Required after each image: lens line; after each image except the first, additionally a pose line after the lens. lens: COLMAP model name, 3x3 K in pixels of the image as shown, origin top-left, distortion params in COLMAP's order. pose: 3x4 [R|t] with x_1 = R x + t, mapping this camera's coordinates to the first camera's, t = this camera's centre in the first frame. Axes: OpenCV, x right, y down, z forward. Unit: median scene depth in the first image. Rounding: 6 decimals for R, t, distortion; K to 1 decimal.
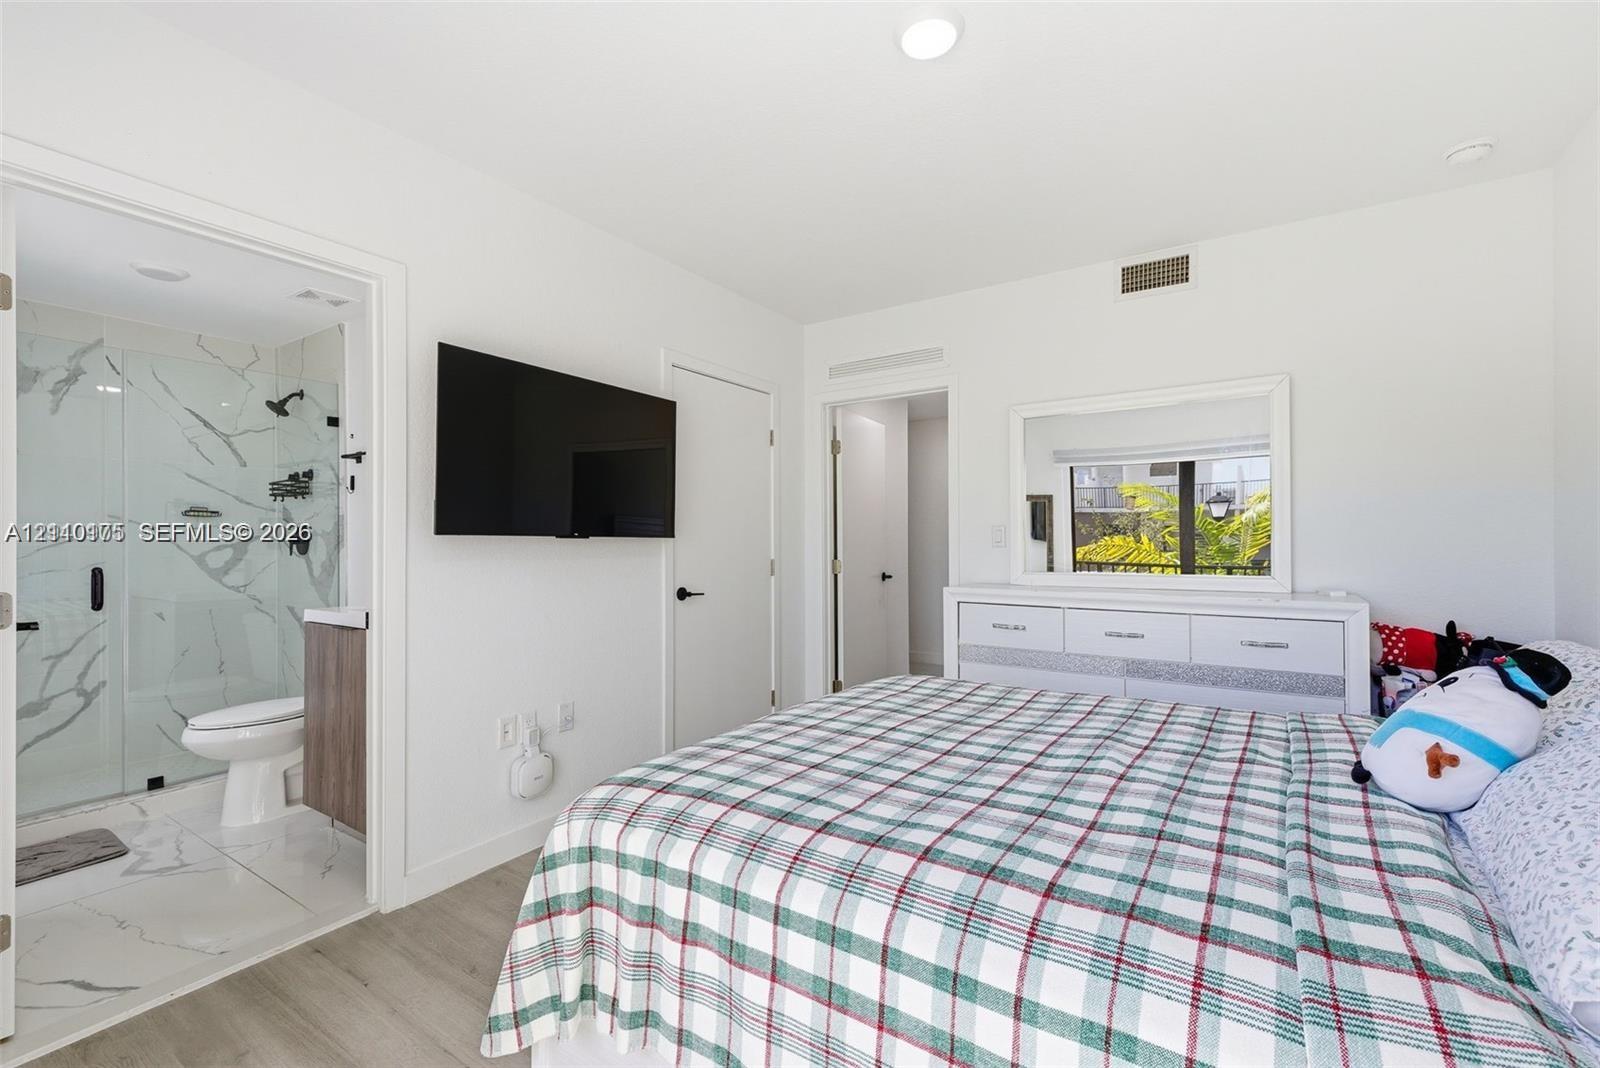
lens RADIAL K [[674.2, 0, 800.0], [0, 674.2, 534.0], [0, 0, 1]] dist [-0.000148, 0.000251]
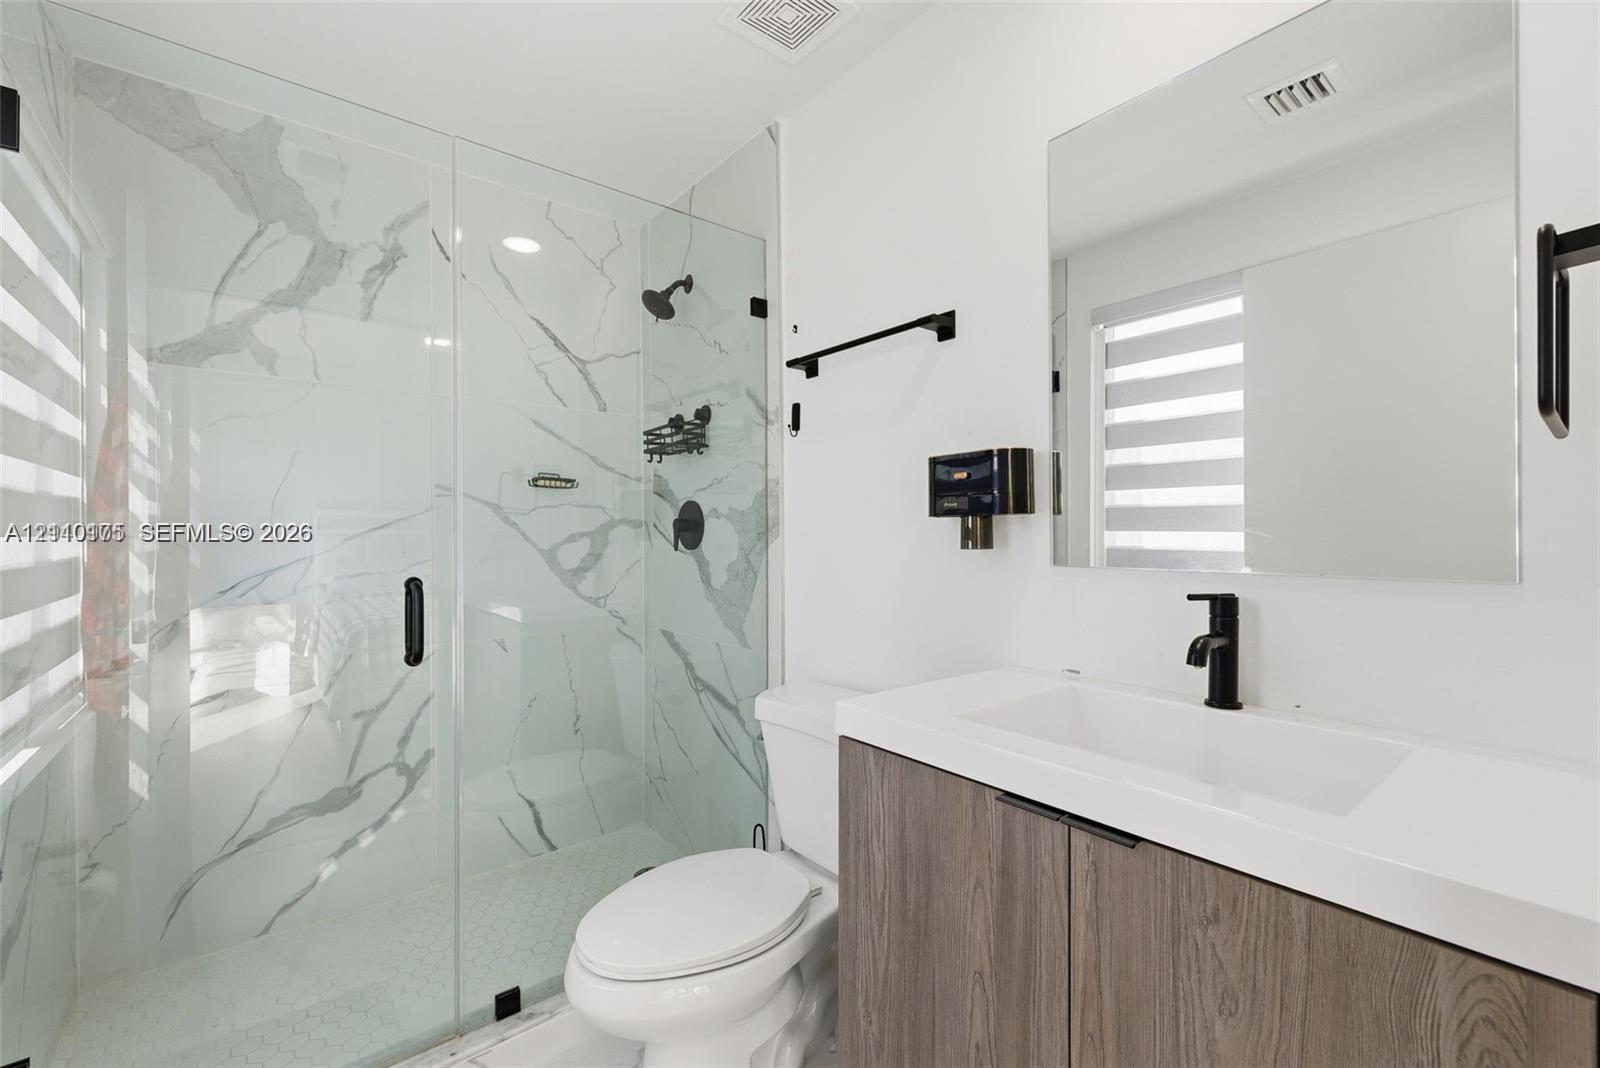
lens RADIAL K [[674.2, 0, 800.0], [0, 674.2, 534.0], [0, 0, 1]] dist [-0.000148, 0.000251]
pose [[0.951869, 0.004327, -0.306476, -0.489056], [-0.001288, 0.999948, 0.010119, 0.011240], [0.306503, -0.009238, 0.951825, 0.484676]]
